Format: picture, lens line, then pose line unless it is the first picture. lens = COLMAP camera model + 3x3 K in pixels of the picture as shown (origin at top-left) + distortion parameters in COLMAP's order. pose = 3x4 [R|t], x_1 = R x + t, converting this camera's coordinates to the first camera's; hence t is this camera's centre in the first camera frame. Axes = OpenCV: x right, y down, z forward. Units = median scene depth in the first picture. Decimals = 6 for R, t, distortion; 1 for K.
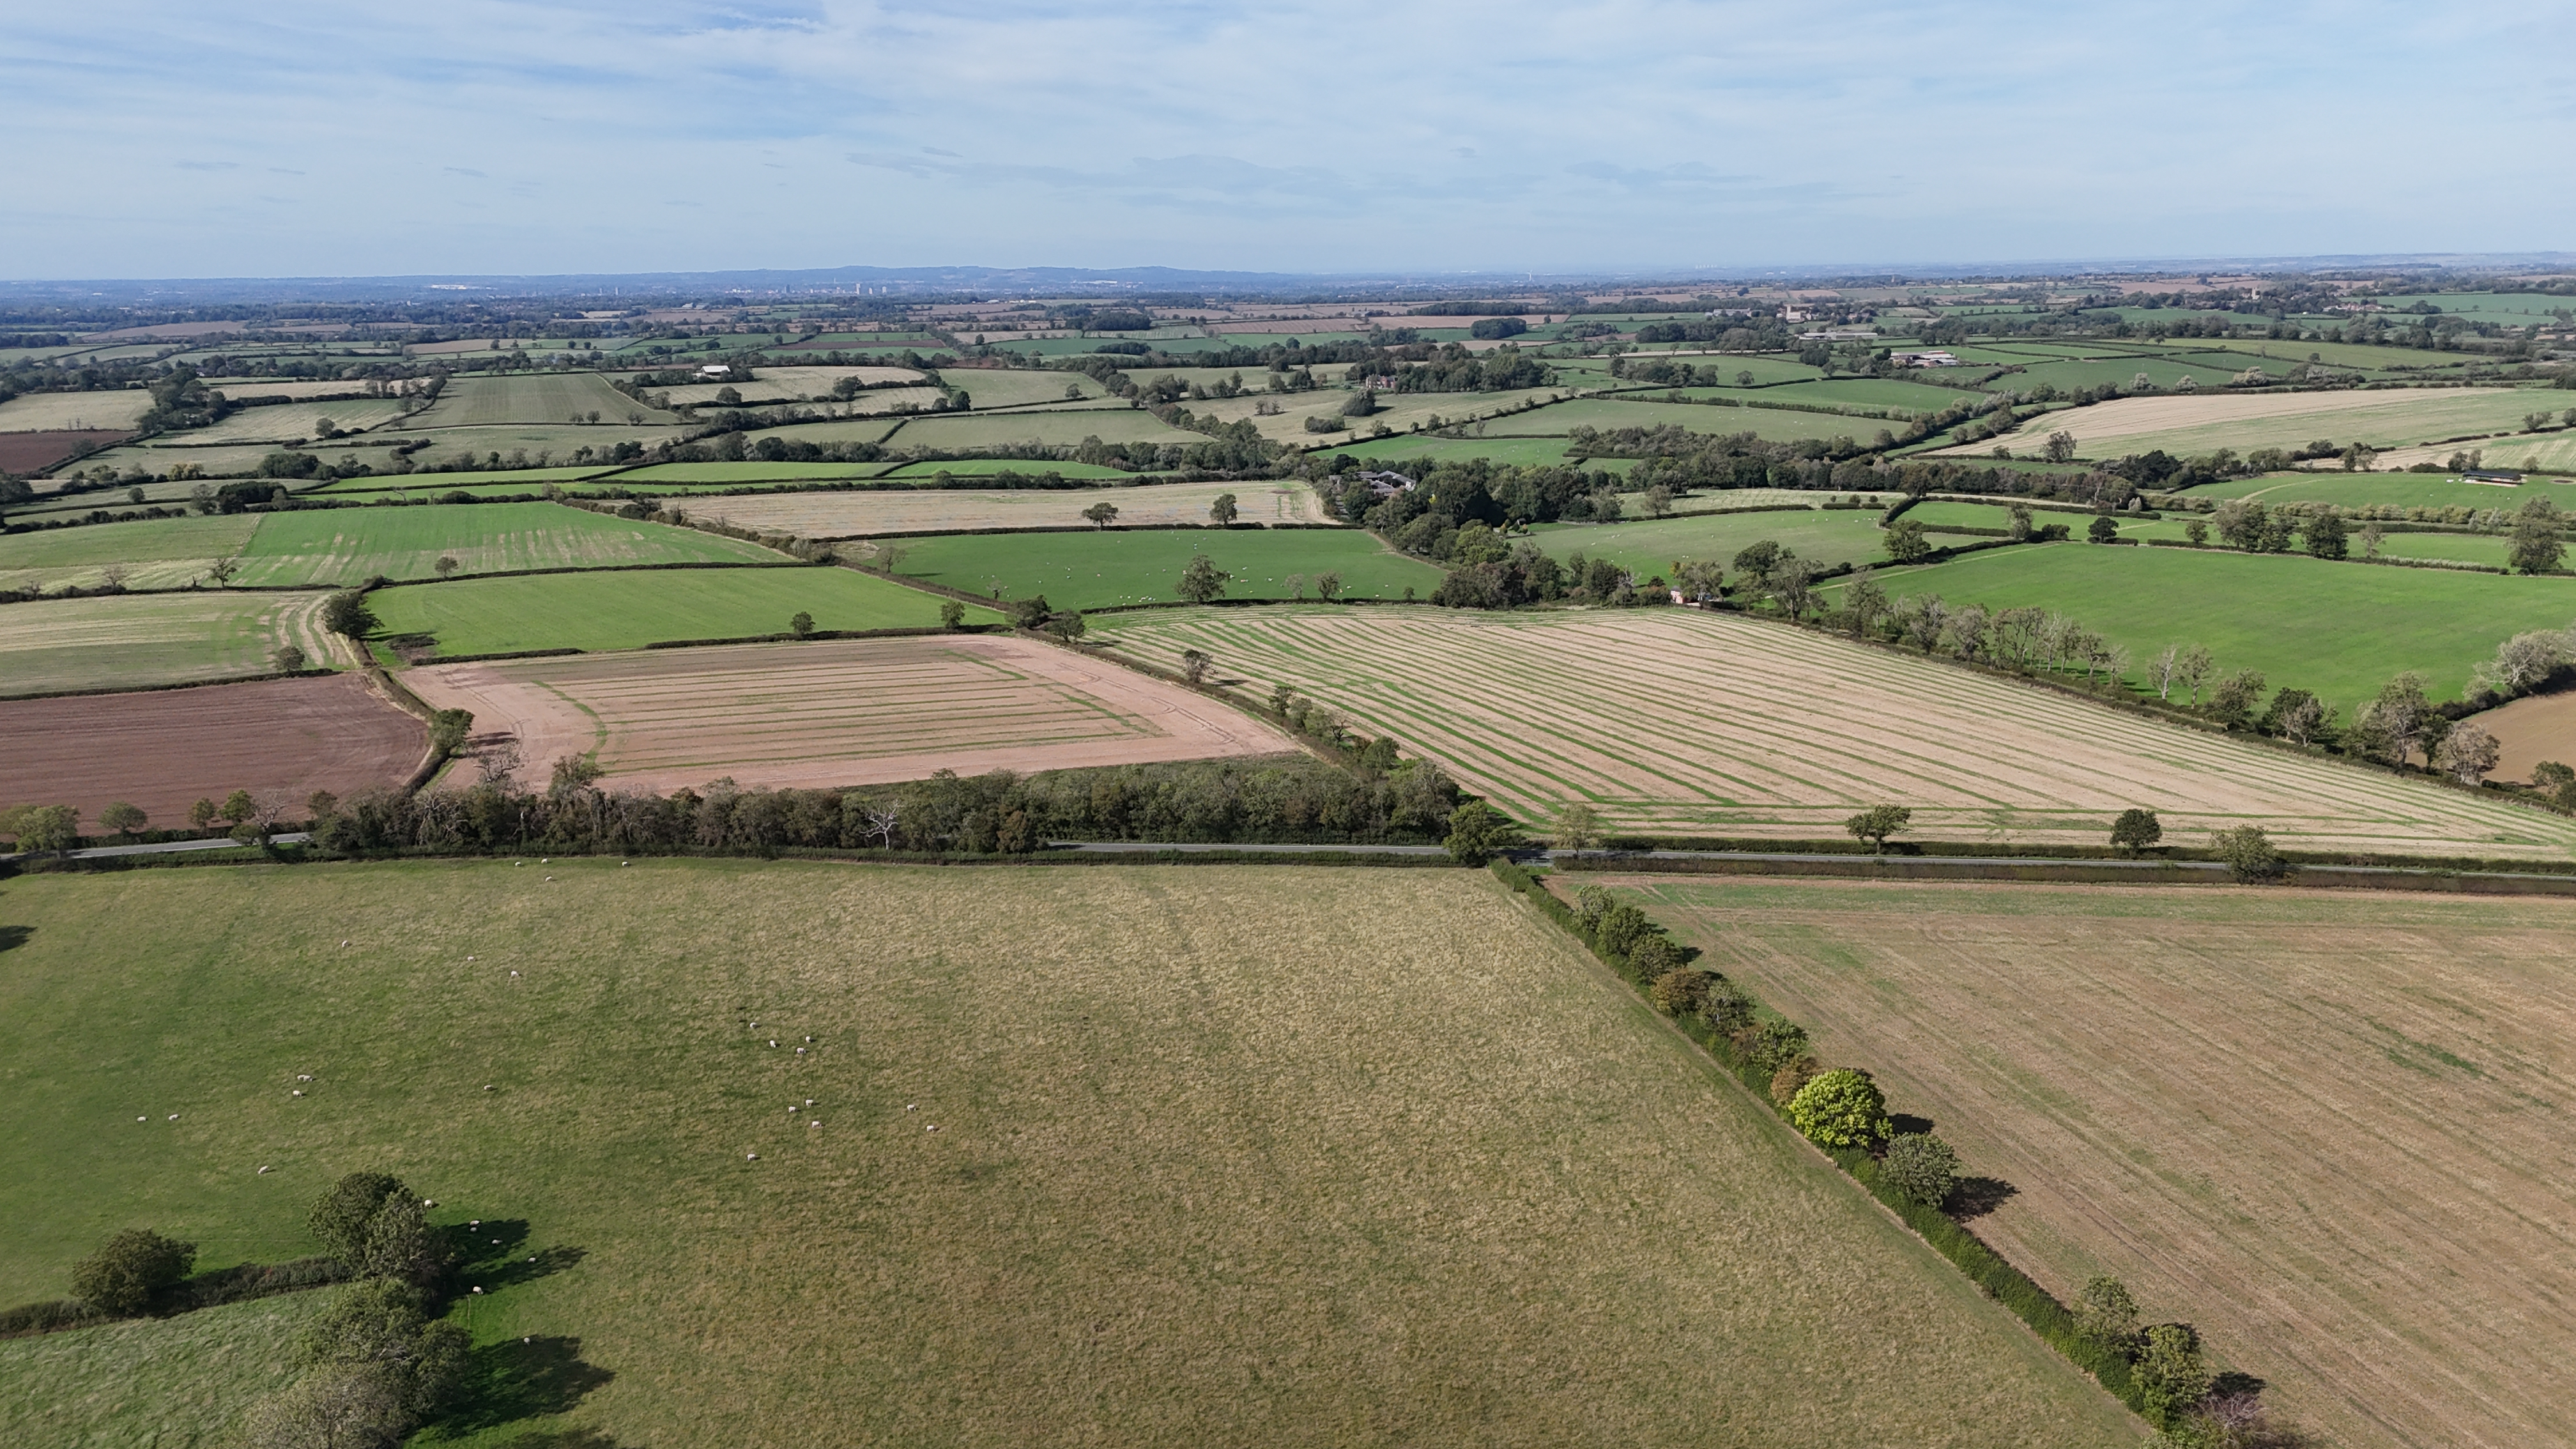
lens RADIAL K [[1882.9, 0, 1295.9], [0, 1882.9, 738.7], [0, 0, 1]] dist [0.076120, -0.071111]
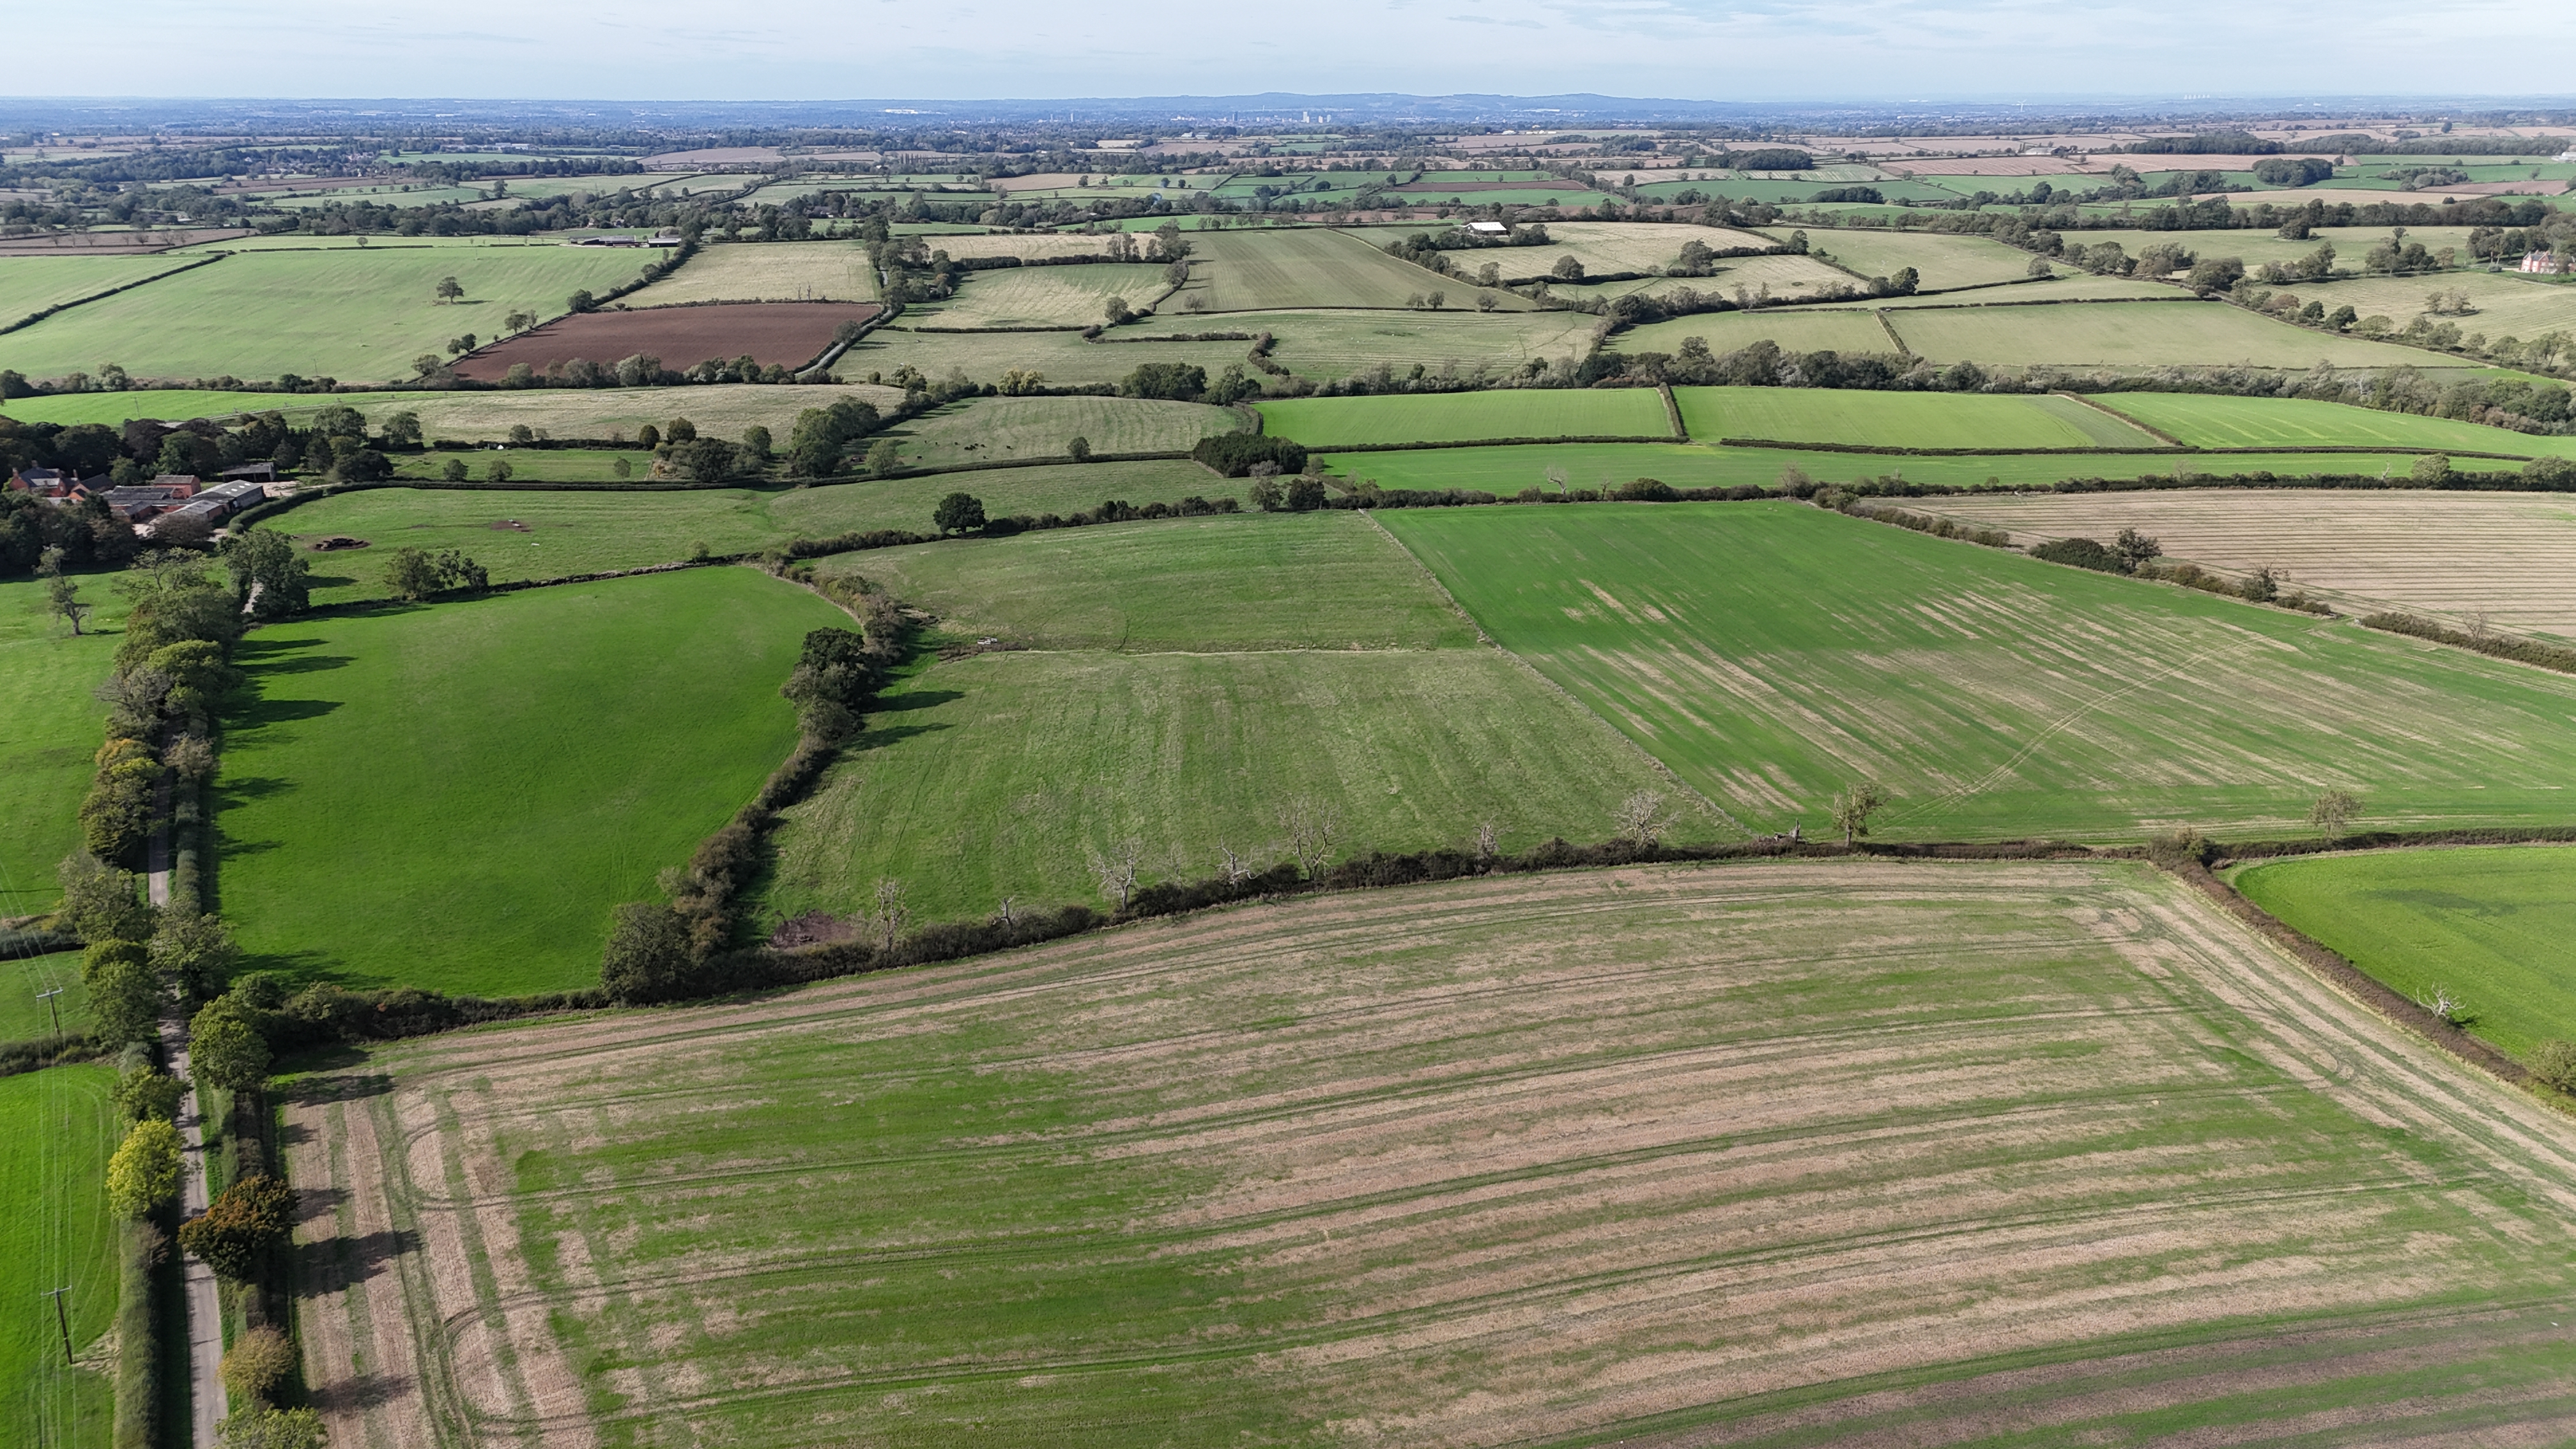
lens RADIAL K [[1882.9, 0, 1295.9], [0, 1882.9, 738.7], [0, 0, 1]] dist [0.076120, -0.071111]
pose [[0.980652, 0.072252, -0.181939, -0.321264], [-0.057004, 0.994516, 0.087688, -0.070647], [0.187277, -0.075621, 0.979392, 0.301245]]
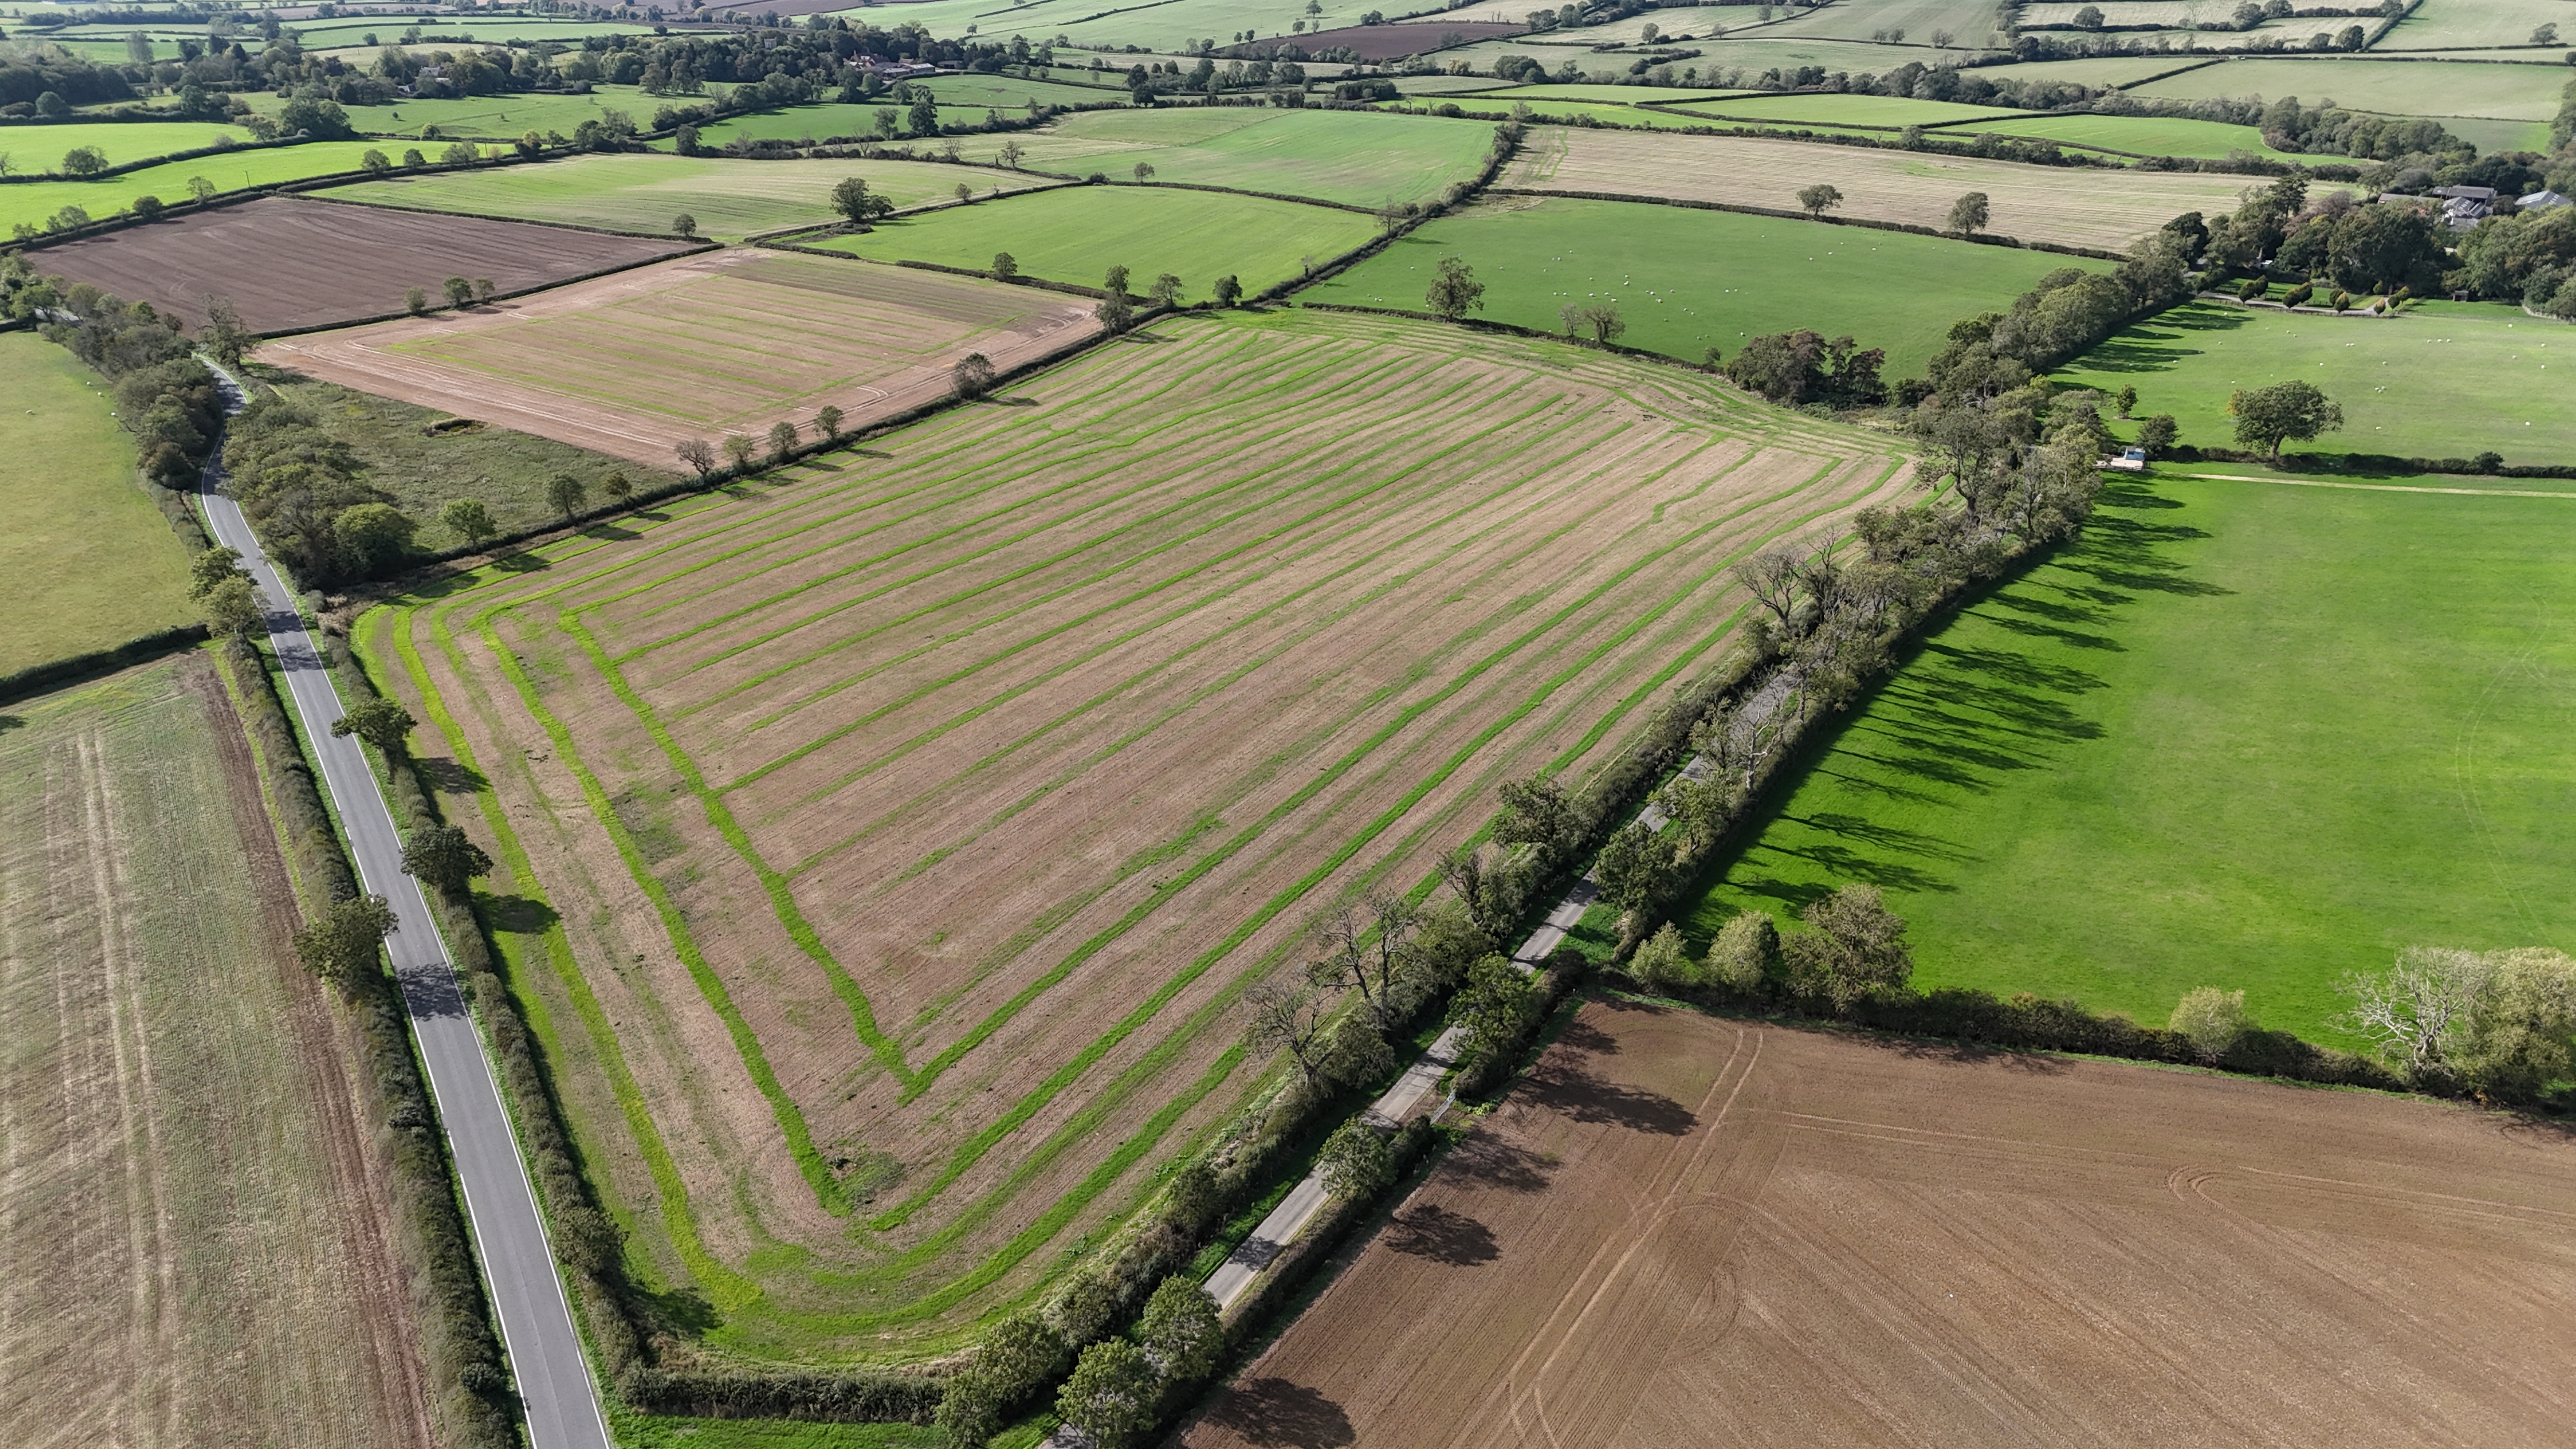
lens RADIAL K [[1882.9, 0, 1295.9], [0, 1882.9, 738.7], [0, 0, 1]] dist [0.076120, -0.071111]
pose [[0.619252, 0.328922, -0.712978, 0.255671], [-0.187976, 0.943727, 0.272110, -0.051859], [0.762360, -0.034482, 0.646234, 0.198393]]
